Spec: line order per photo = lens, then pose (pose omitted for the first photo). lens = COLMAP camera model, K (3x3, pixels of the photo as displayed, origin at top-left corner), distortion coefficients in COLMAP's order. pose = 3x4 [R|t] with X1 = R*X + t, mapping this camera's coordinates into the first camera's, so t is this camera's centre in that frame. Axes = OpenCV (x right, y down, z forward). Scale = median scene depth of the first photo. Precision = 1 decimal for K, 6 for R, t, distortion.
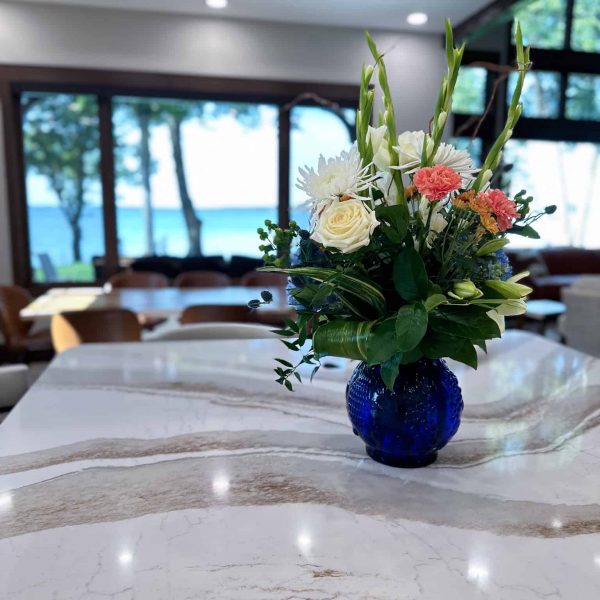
lens RADIAL K [[561.0, 0, 300.0], [0, 561.0, 300.0], [0, 0, 1]] dist [0.145269, -0.255128]
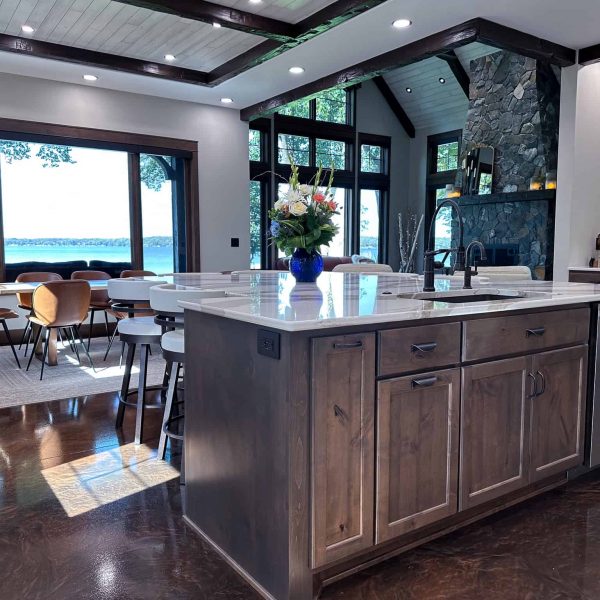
lens RADIAL K [[561.0, 0, 300.0], [0, 561.0, 300.0], [0, 0, 1]] dist [0.145269, -0.255128]
pose [[0.917574, -0.058177, 0.393285, -0.225606], [0.081767, 0.995703, -0.043480, 0.101734], [-0.389065, 0.072054, 0.918388, -0.384862]]
